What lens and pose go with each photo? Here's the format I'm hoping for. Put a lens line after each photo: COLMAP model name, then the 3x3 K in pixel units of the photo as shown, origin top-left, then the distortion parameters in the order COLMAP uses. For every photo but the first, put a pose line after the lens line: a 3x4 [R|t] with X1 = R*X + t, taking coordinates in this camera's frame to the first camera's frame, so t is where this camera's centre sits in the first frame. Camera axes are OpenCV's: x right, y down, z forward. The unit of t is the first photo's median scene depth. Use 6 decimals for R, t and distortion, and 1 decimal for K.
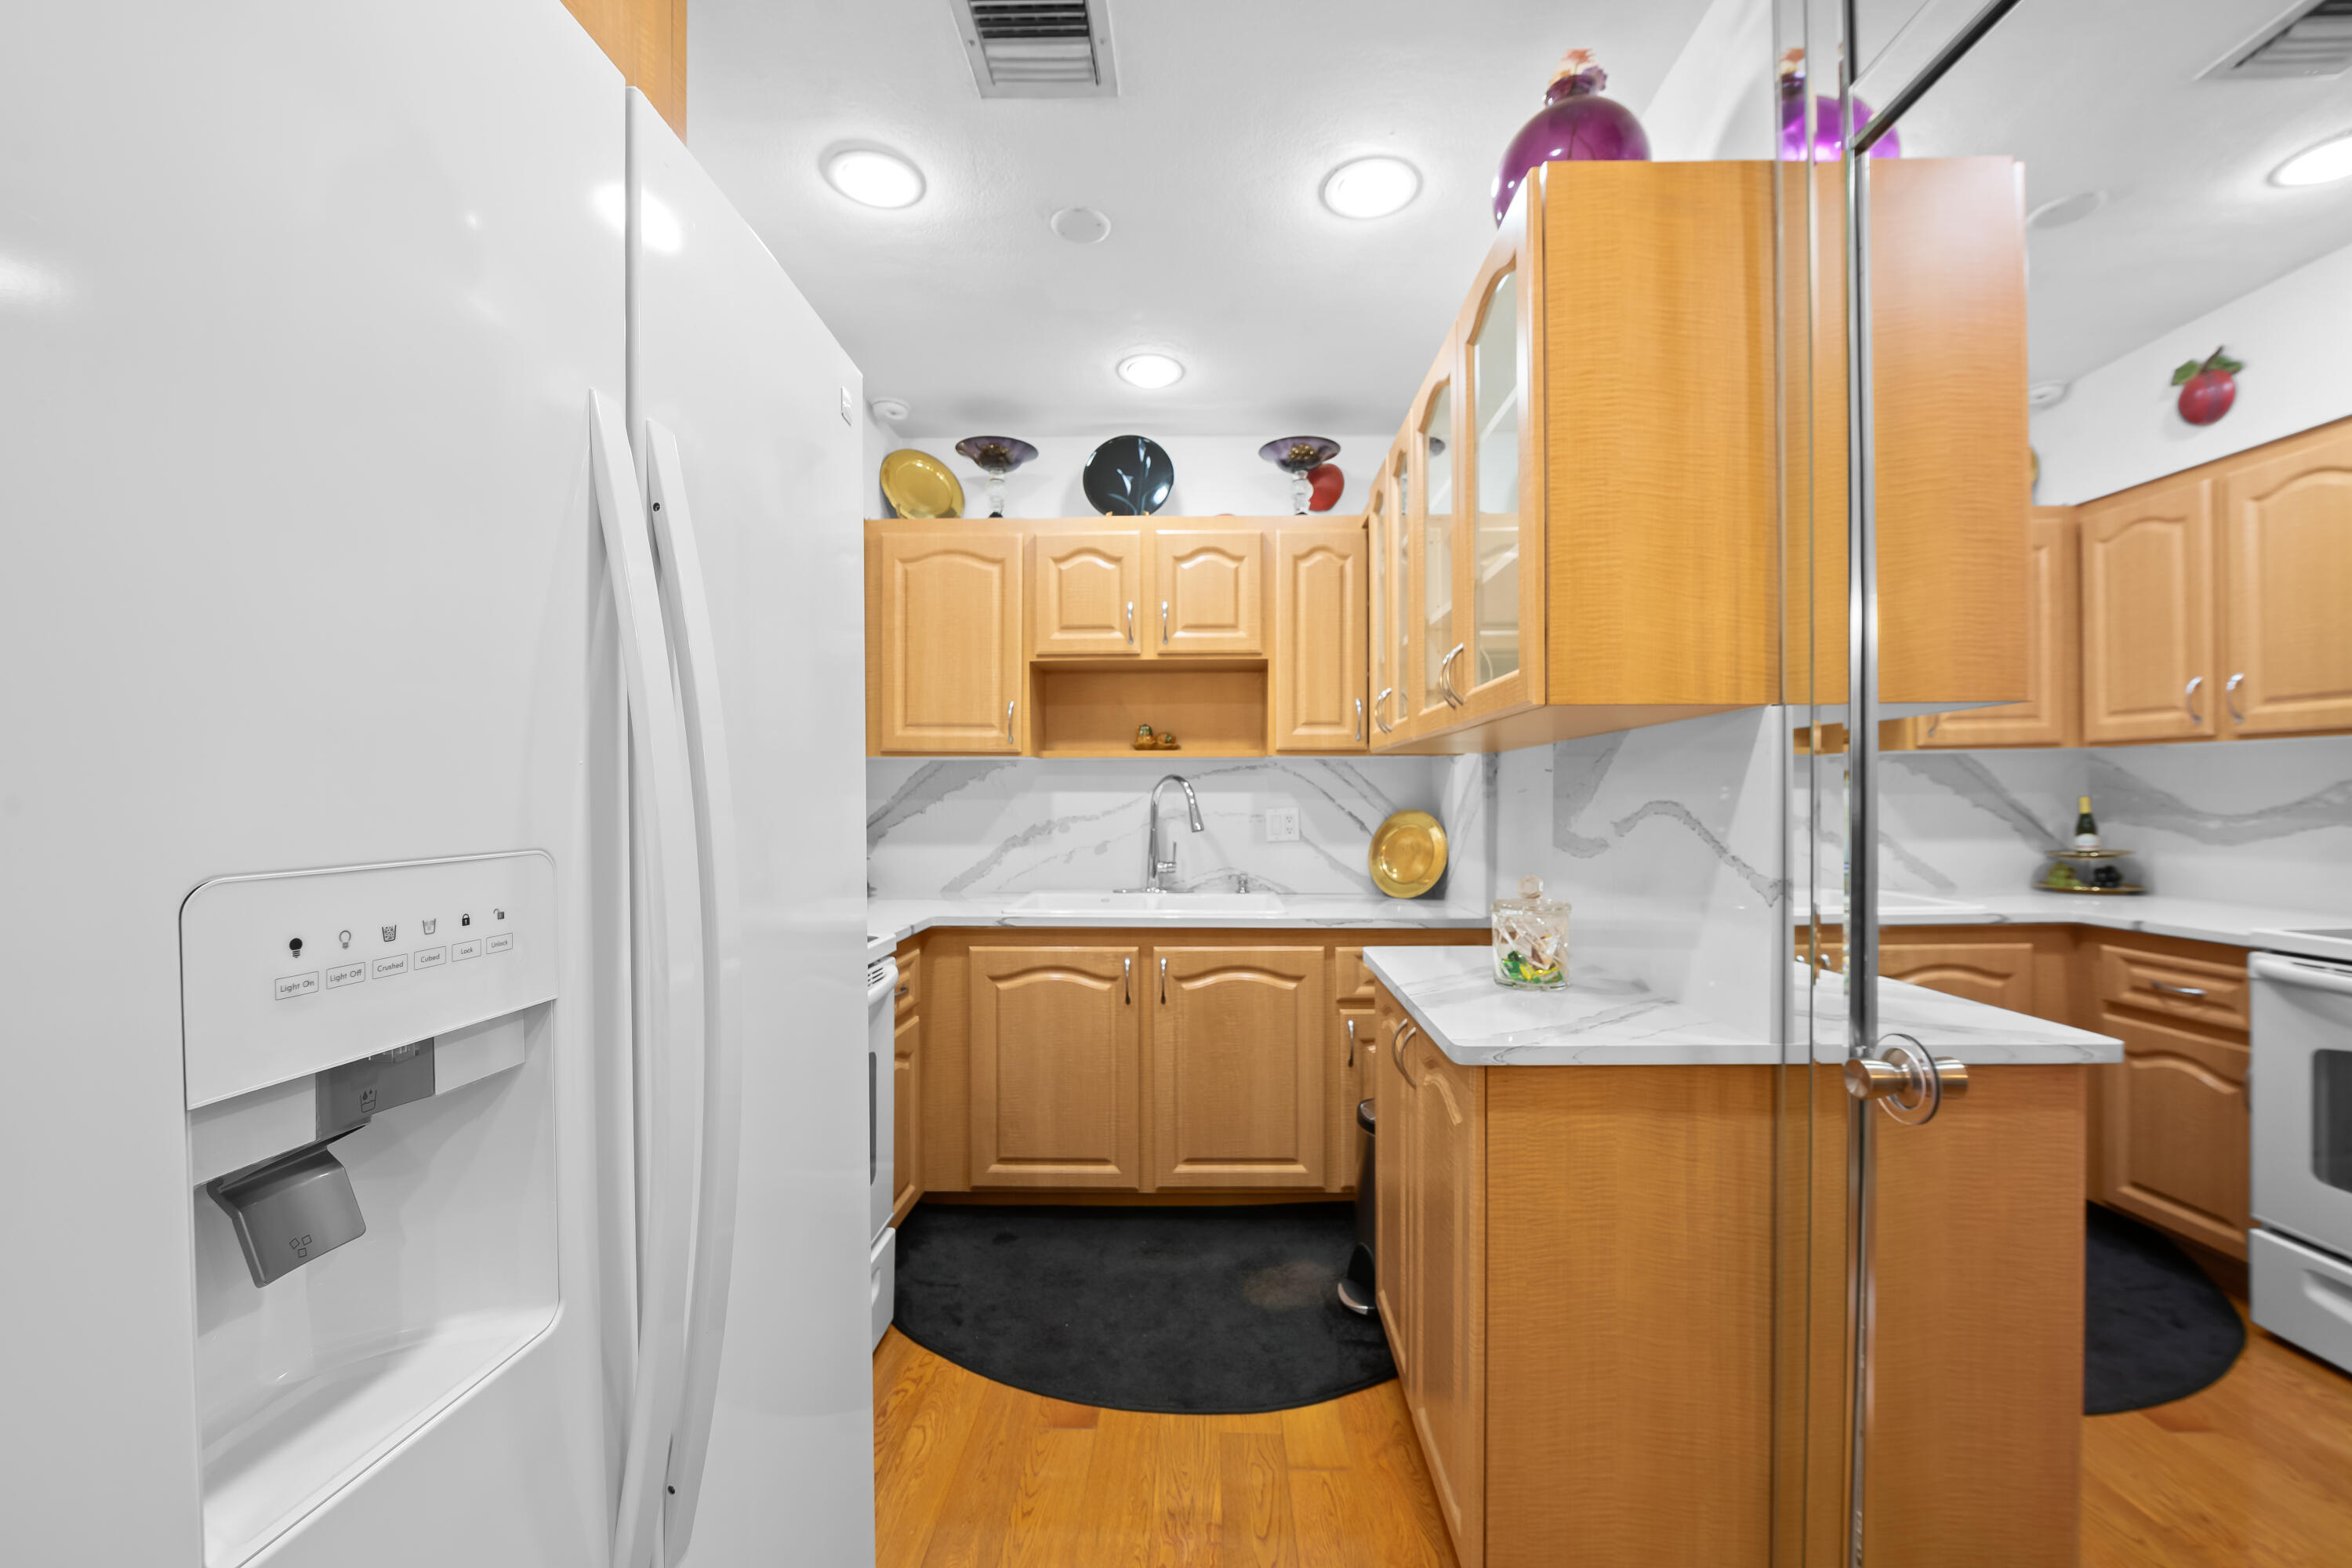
lens RADIAL K [[931.2, 0, 1174.7], [0, 931.2, 800.1], [0, 0, 1]] dist [0.000876, -0.001809]
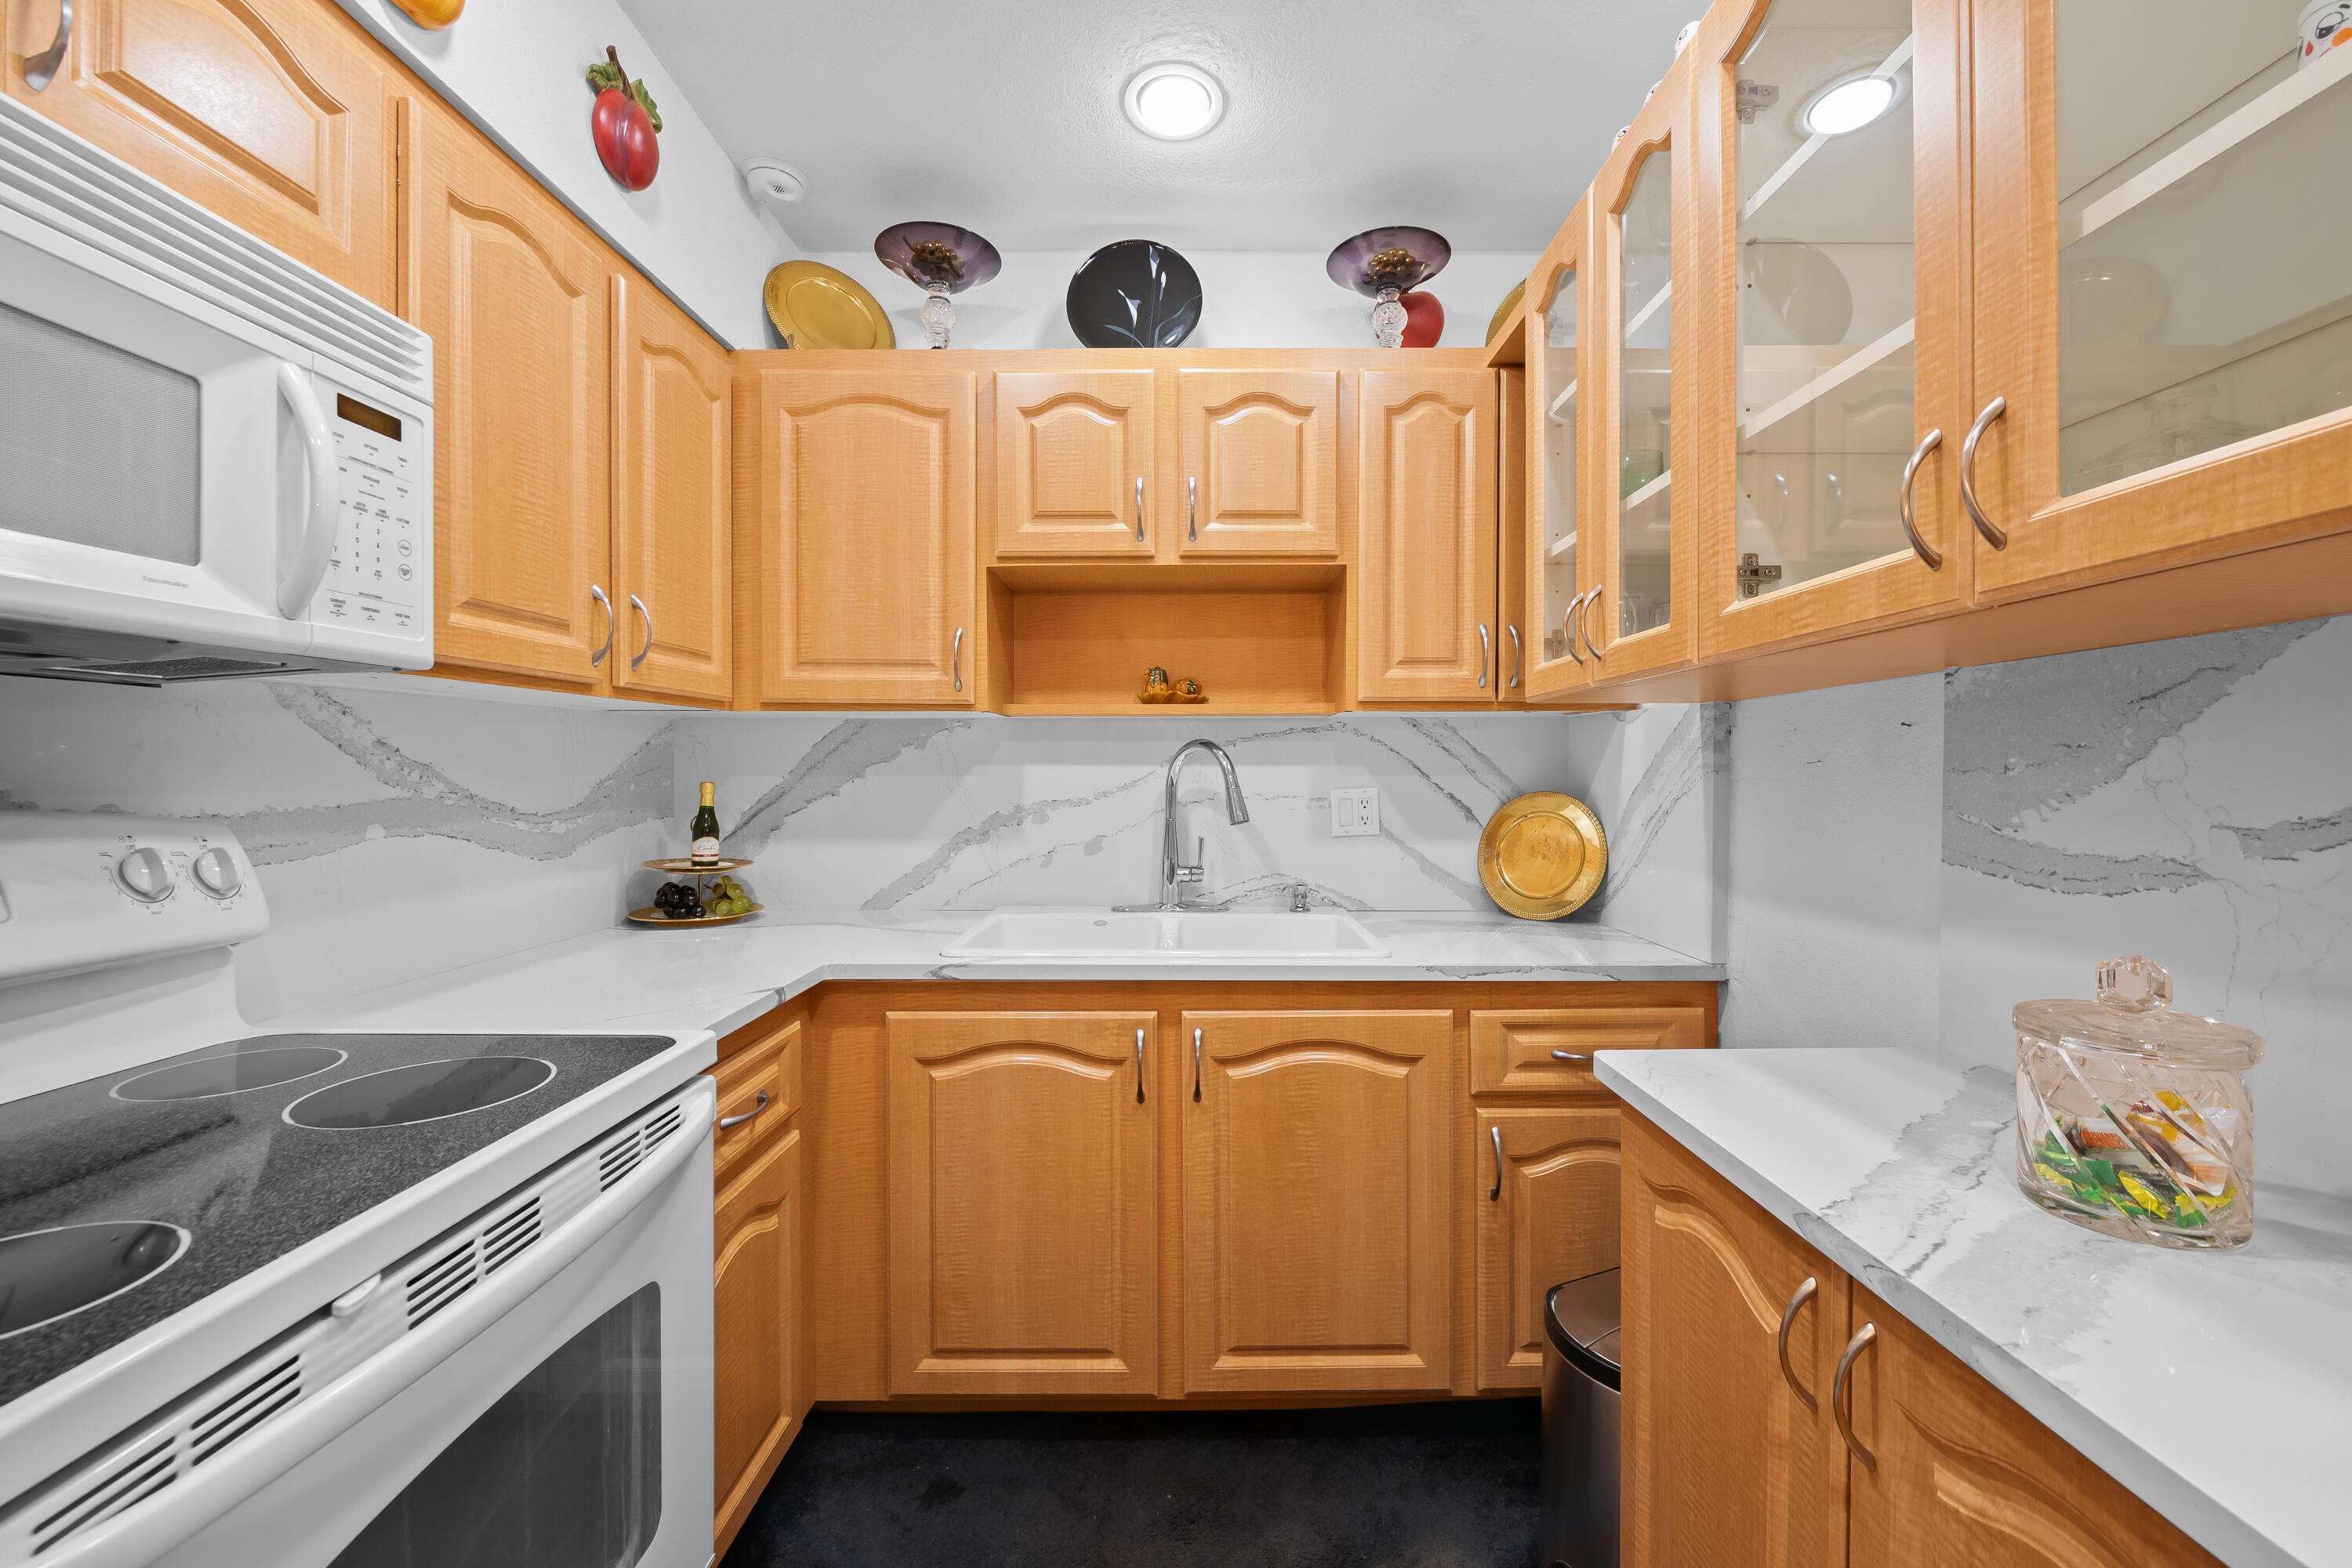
lens RADIAL K [[931.2, 0, 1171.0], [0, 931.2, 783.9], [0, 0, 1]] dist [0.000876, -0.001809]
pose [[0.999875, -0.000241, 0.015824, -0.035813], [0.000122, 0.999972, 0.007469, 0.000114], [-0.015825, -0.007466, 0.999847, 0.338580]]
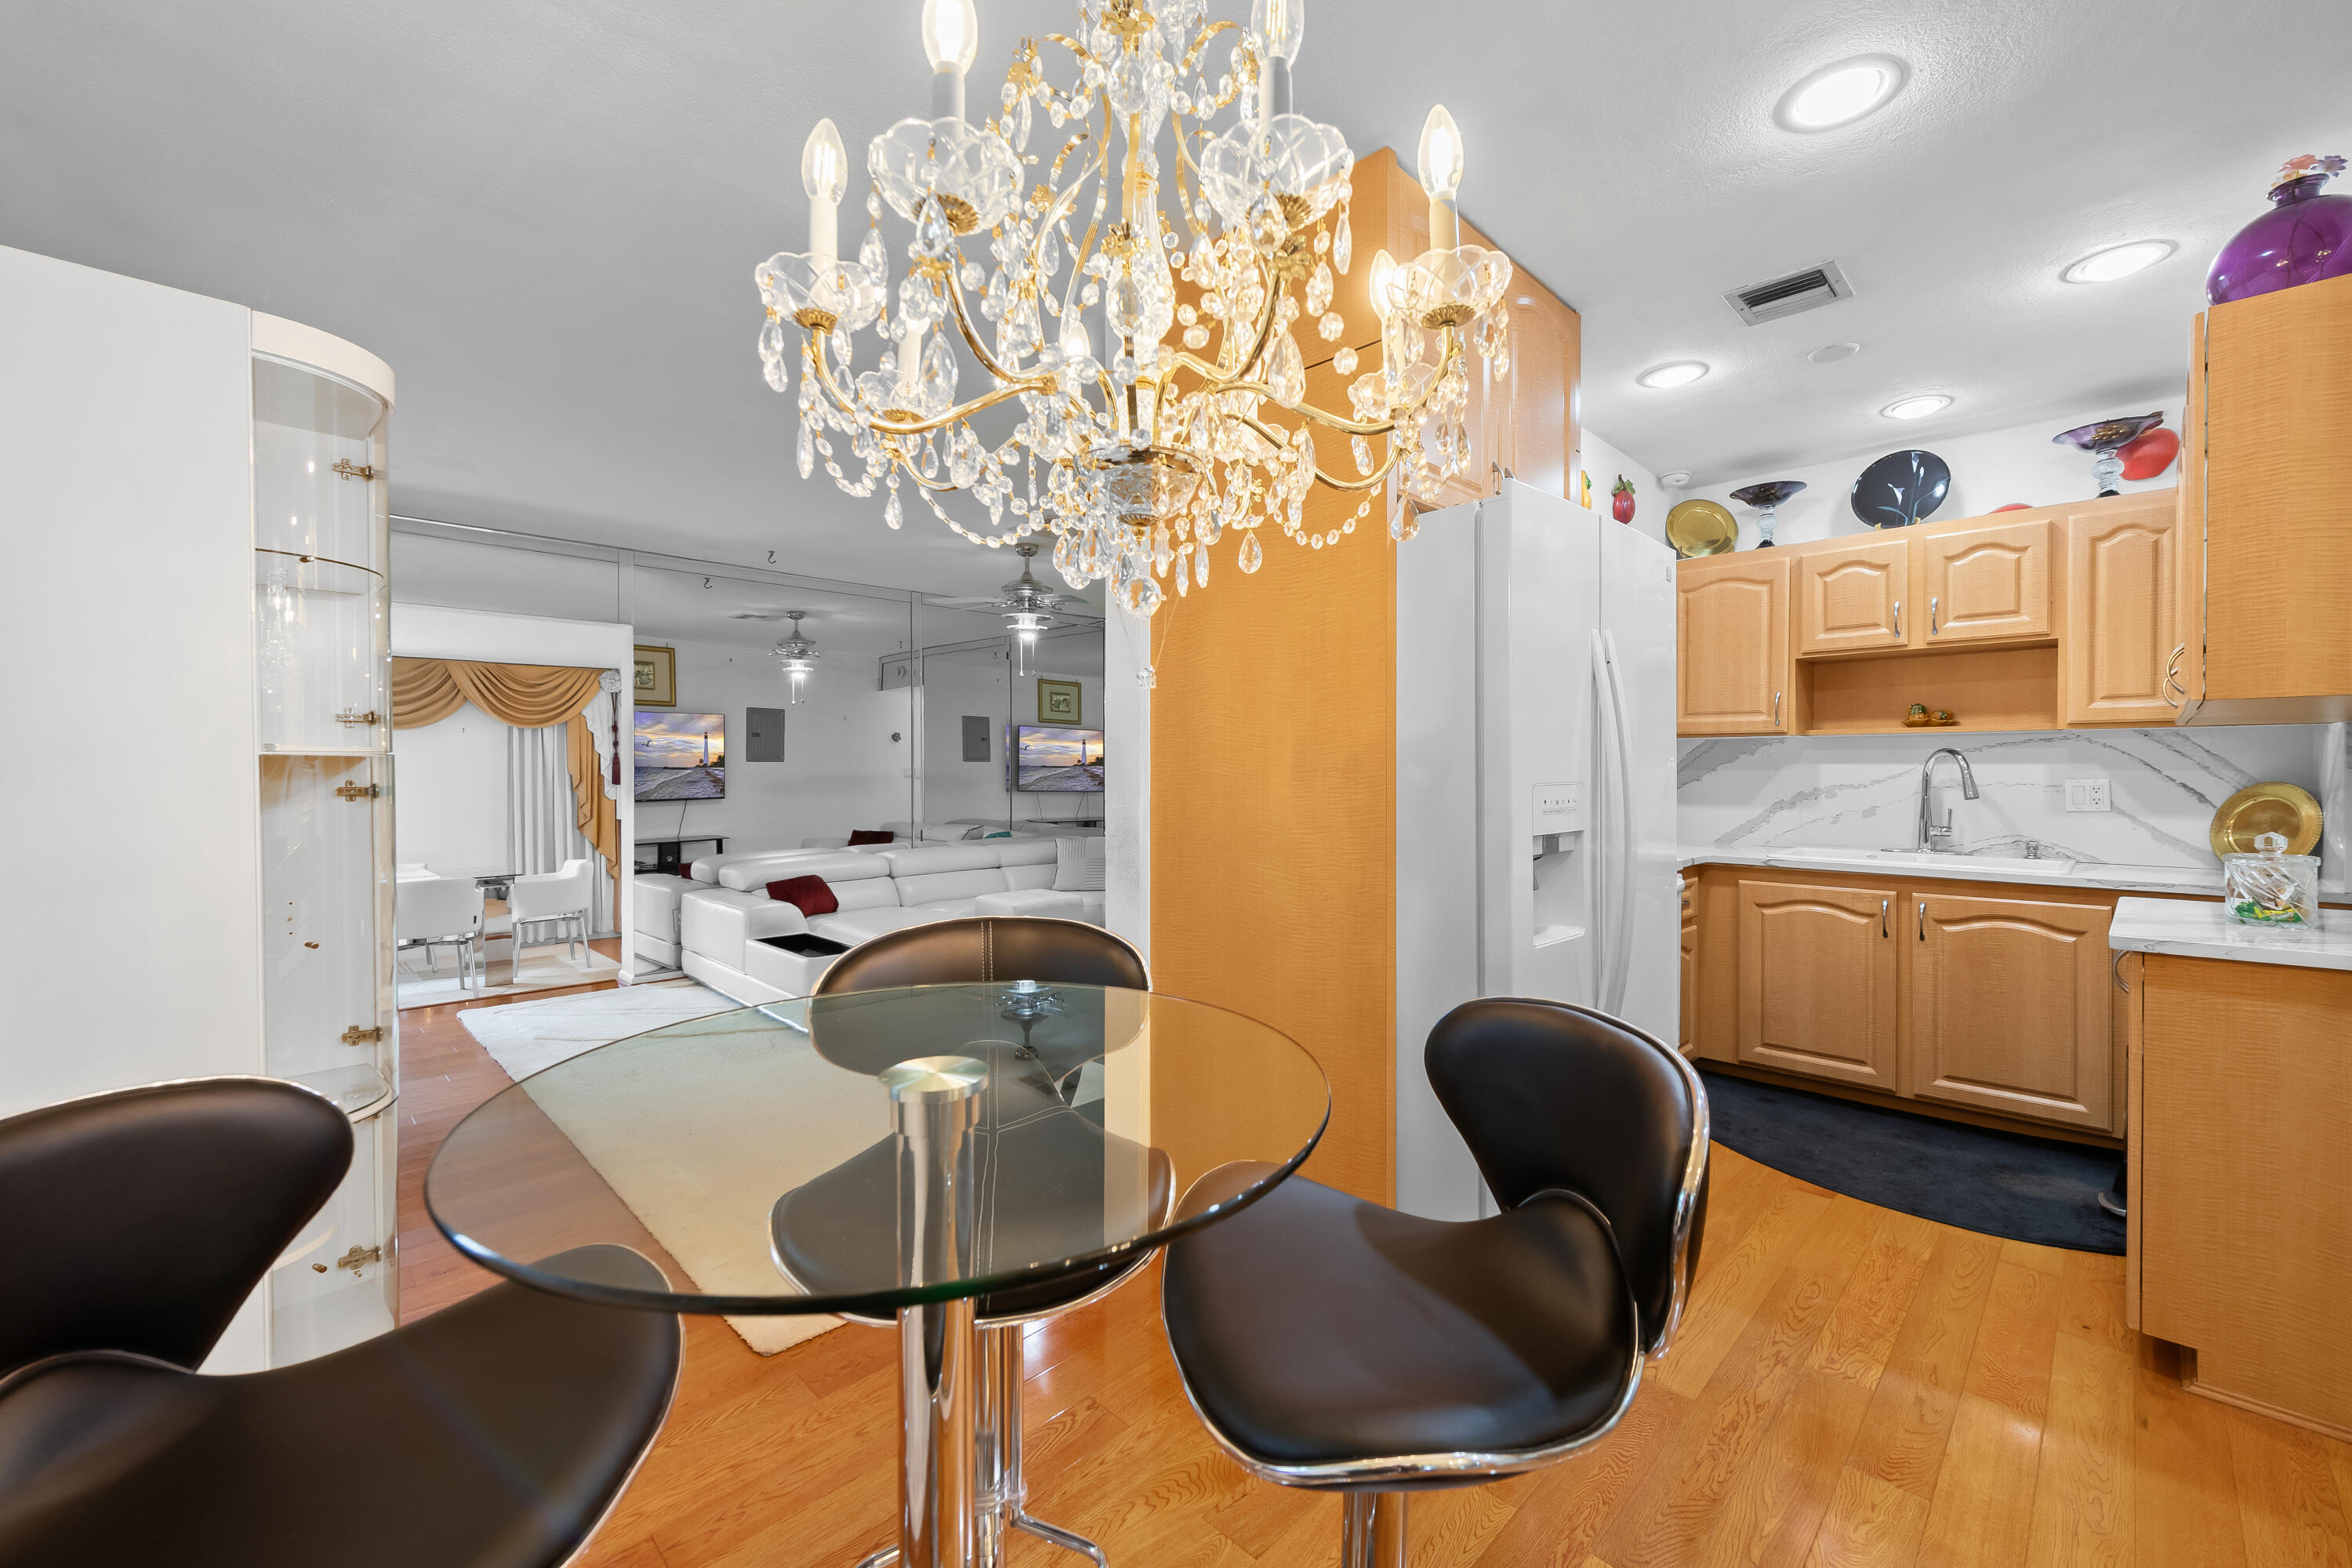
lens RADIAL K [[931.2, 0, 1190.6], [0, 931.2, 777.8], [0, 0, 1]] dist [0.000876, -0.001809]
pose [[0.728432, 0.006812, -0.685084, 0.108640], [-0.003328, 0.999974, 0.006404, 0.004421], [0.685110, -0.002385, 0.728436, -0.460237]]
